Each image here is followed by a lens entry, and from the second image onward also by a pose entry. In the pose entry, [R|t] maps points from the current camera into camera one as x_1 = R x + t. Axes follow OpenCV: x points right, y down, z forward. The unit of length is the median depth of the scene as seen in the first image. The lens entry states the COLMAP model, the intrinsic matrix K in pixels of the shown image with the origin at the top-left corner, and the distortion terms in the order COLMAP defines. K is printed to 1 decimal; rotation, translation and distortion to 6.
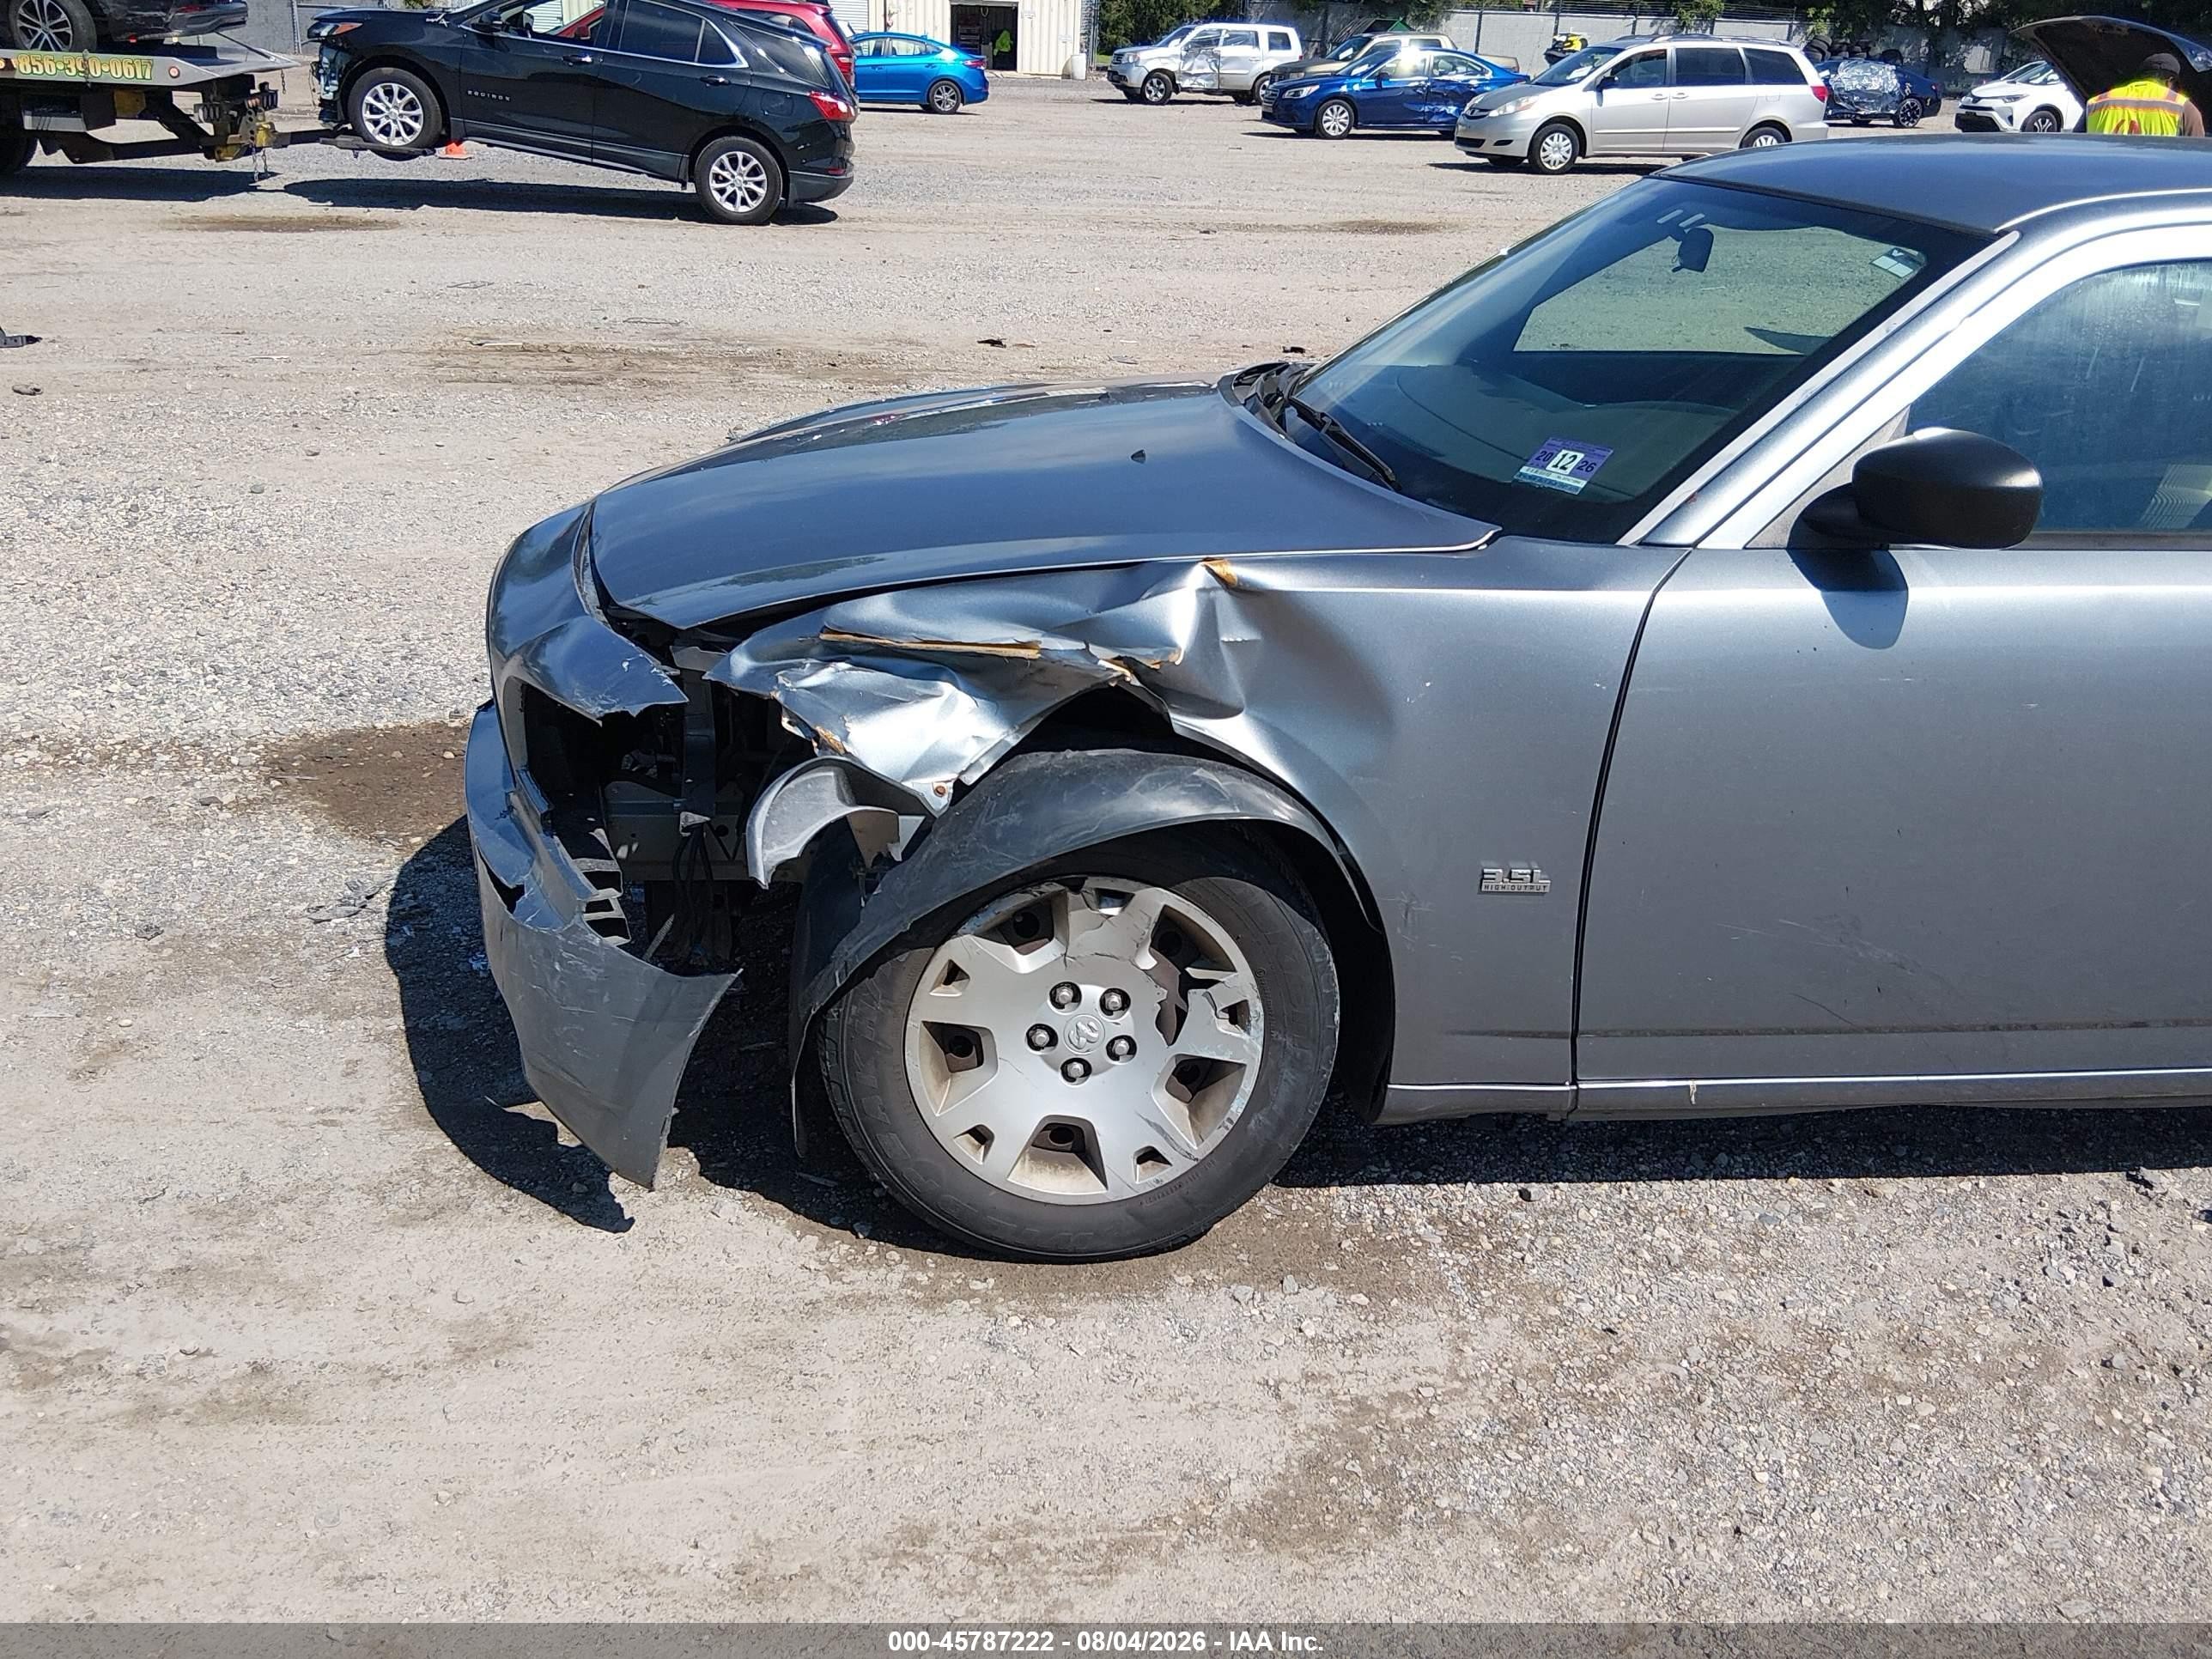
lens RADIAL K [[2039.2, 0, 1115.3], [0, 2039.2, 865.8], [0, 0, 1]] dist [0.097707, -0.219886]
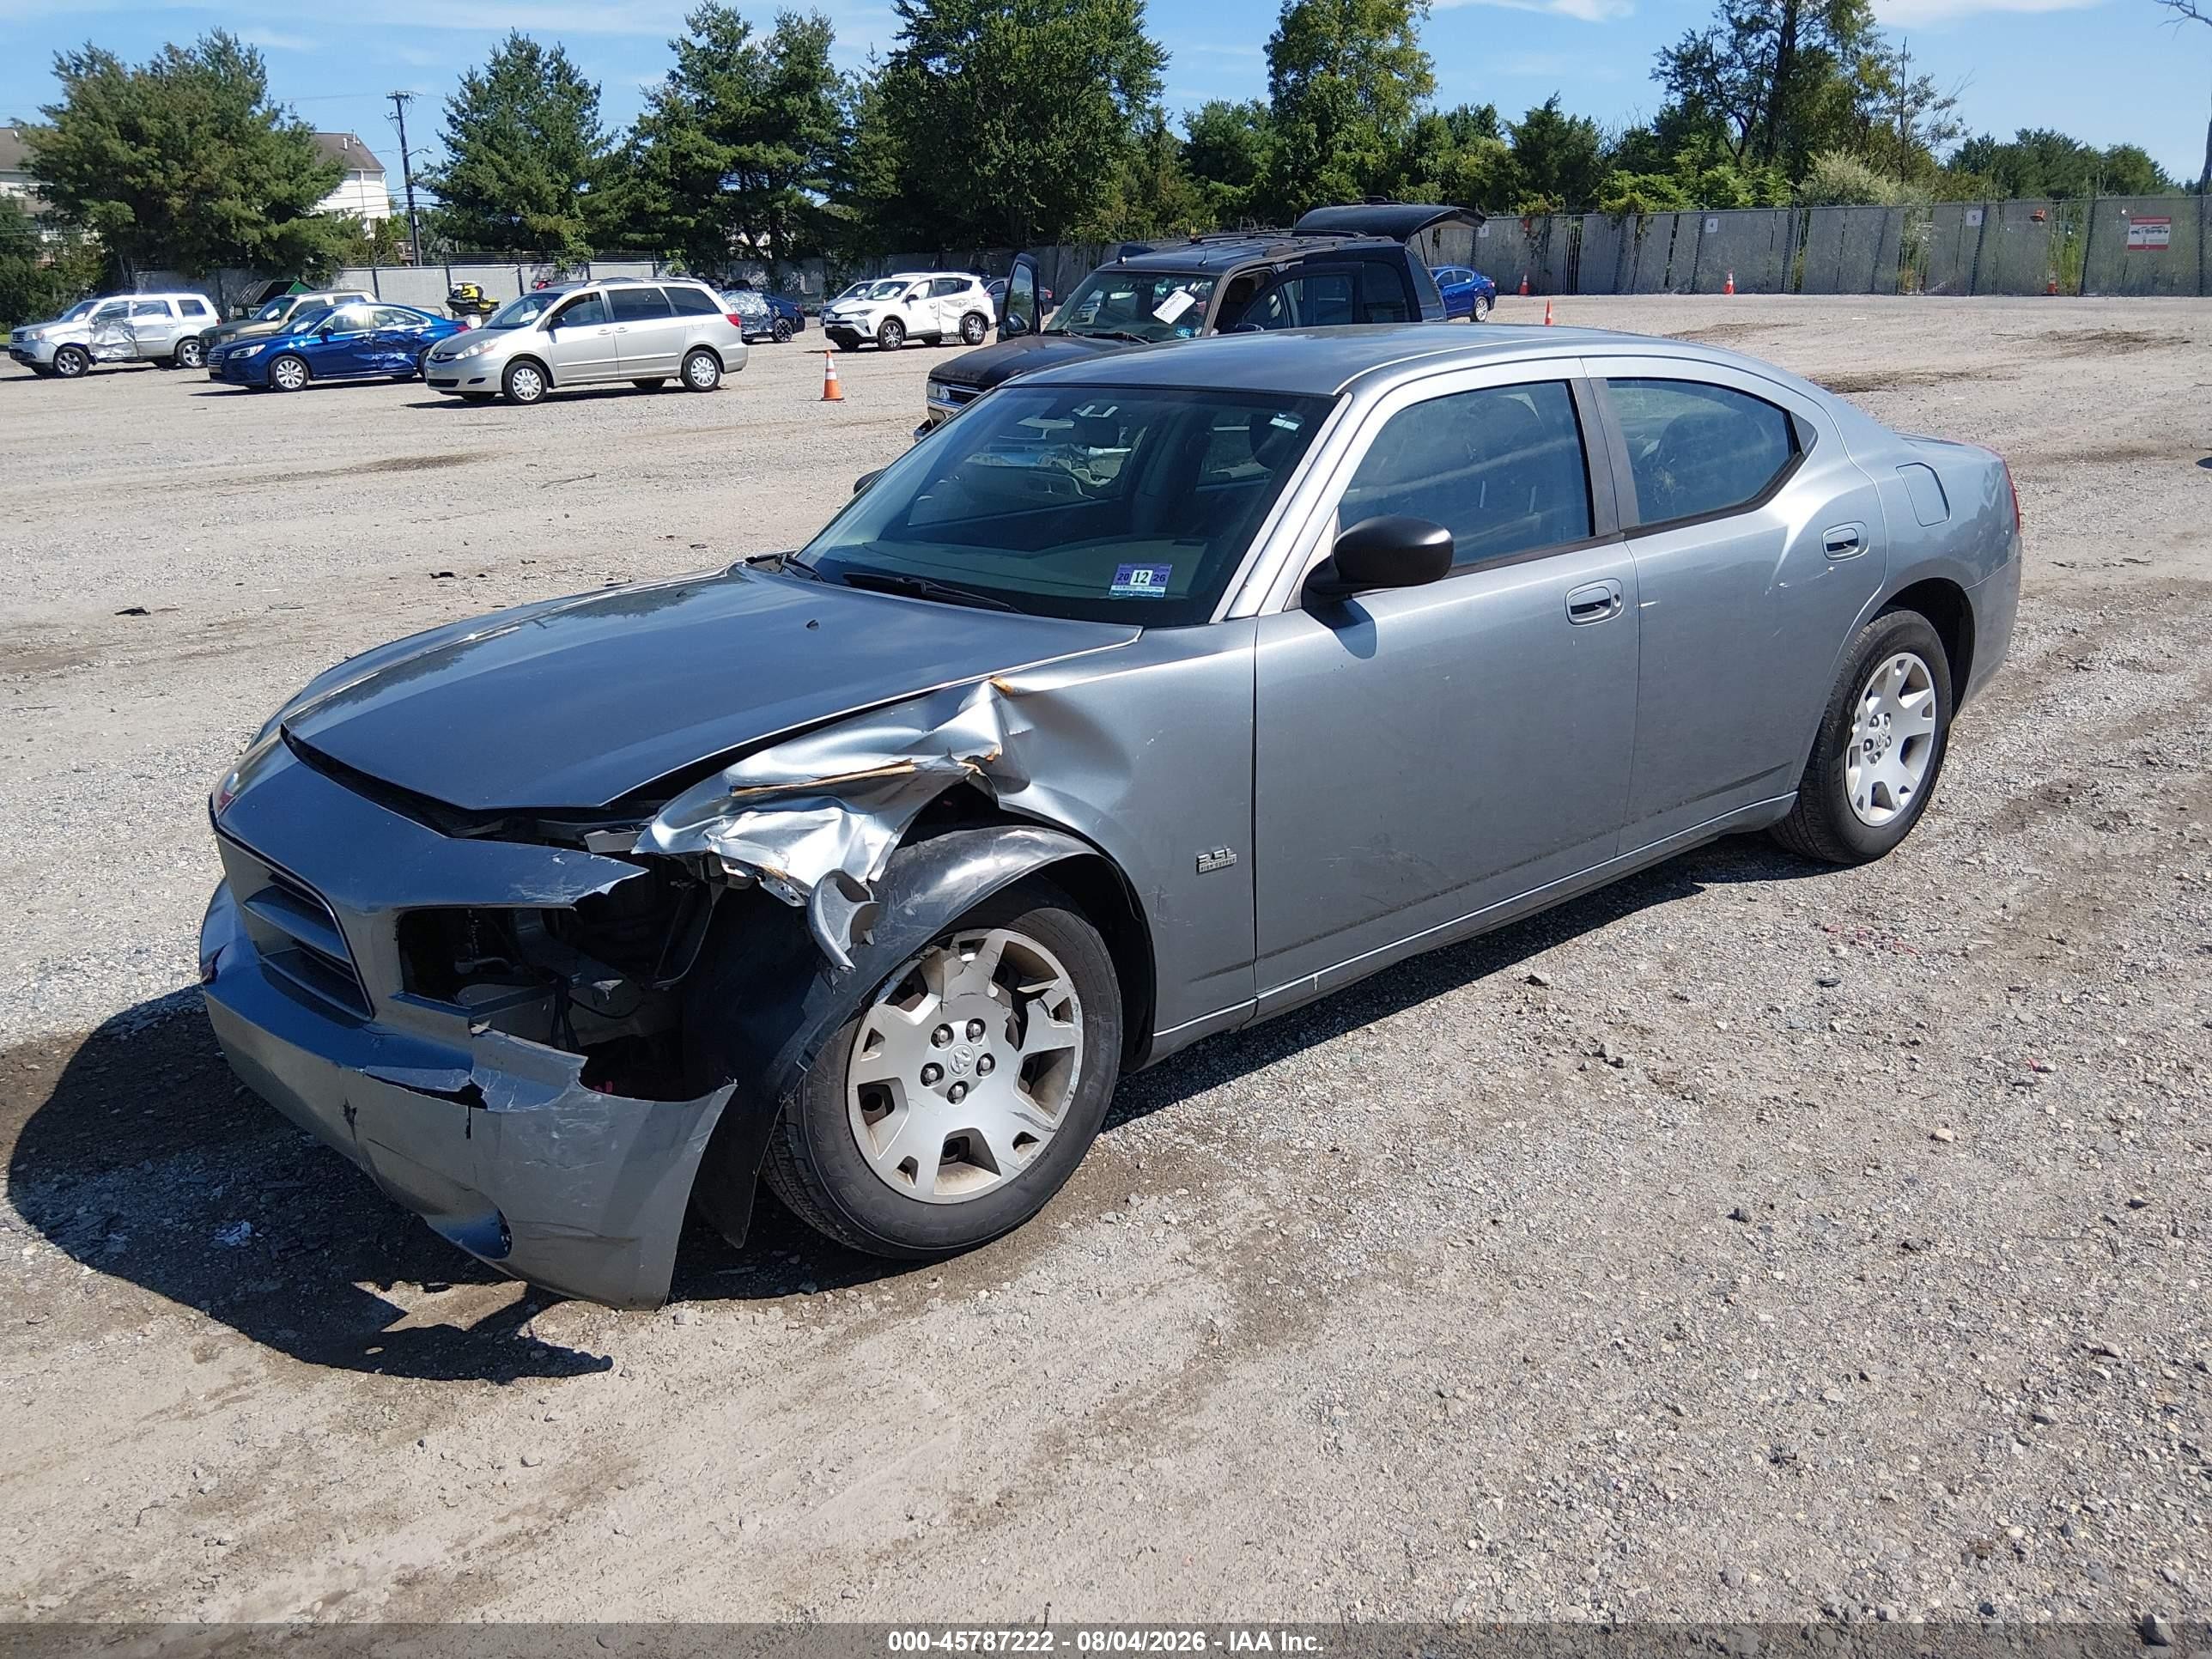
lens RADIAL K [[1983.7, 0, 1163.4], [0, 1983.7, 837.9], [0, 0, 1]] dist [0.066767, -0.191722]
pose [[0.778888, -0.219139, 0.587632, -0.610392], [0.278241, 0.960452, -0.010629, -0.002853], [-0.562063, 0.171782, 0.809058, -0.096600]]
